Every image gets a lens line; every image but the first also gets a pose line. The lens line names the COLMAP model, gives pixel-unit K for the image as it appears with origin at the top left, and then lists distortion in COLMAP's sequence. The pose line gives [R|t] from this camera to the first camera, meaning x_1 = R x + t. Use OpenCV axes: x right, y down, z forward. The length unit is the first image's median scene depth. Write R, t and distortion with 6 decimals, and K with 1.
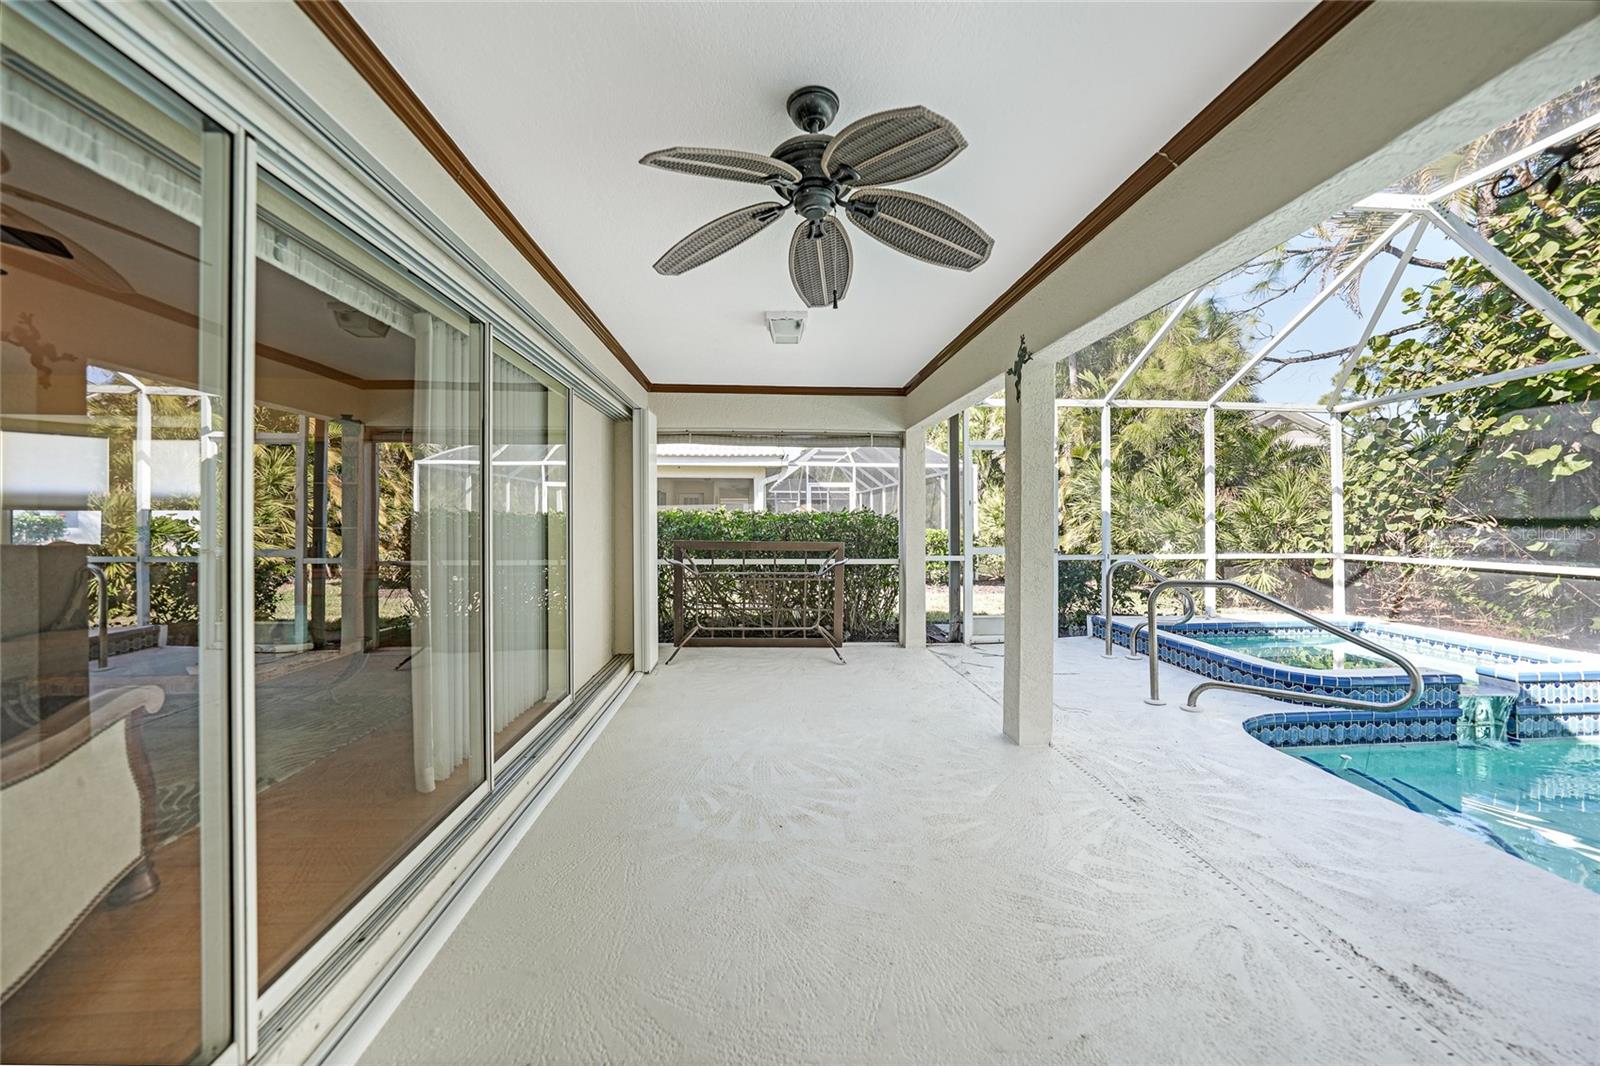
lens RADIAL K [[565.0, 0, 804.3], [0, 565.0, 524.4], [0, 0, 1]] dist [-0.036571, 0.009534]
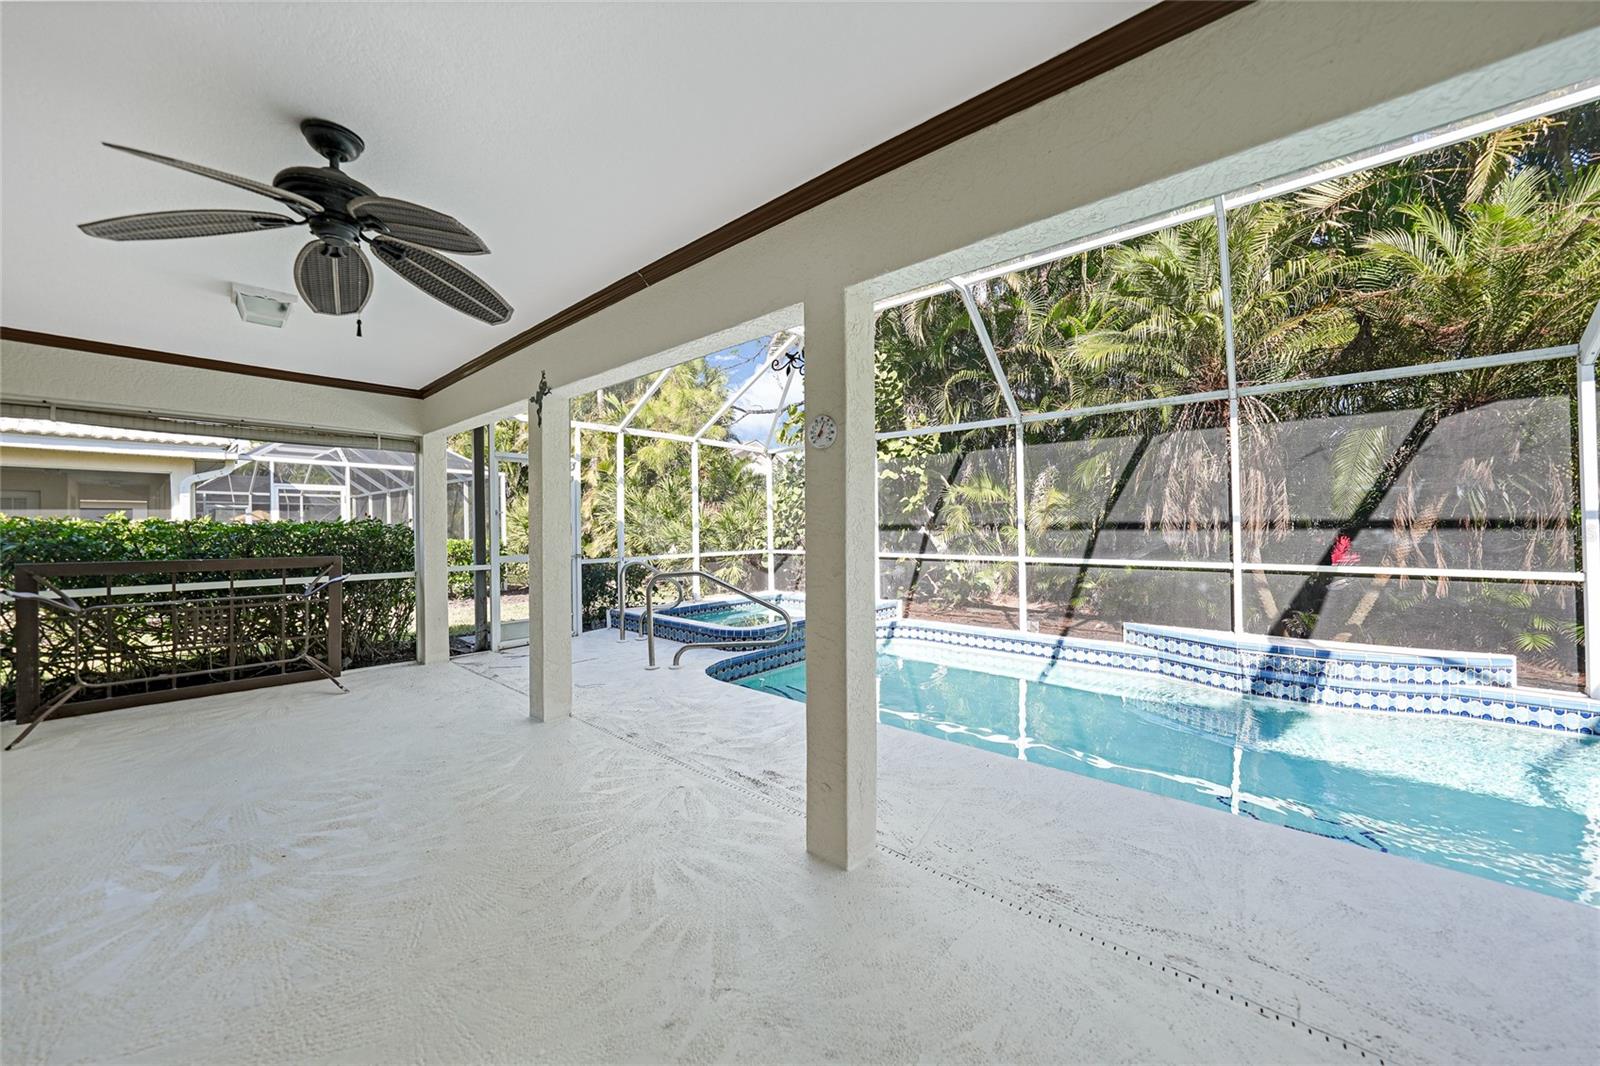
lens RADIAL K [[565.0, 0, 804.3], [0, 565.0, 524.4], [0, 0, 1]] dist [-0.036571, 0.009534]
pose [[0.706469, -0.003566, 0.707735, -0.031400], [0.014458, 0.999851, -0.009395, 0.000862], [-0.707596, 0.016870, 0.706416, -0.121390]]
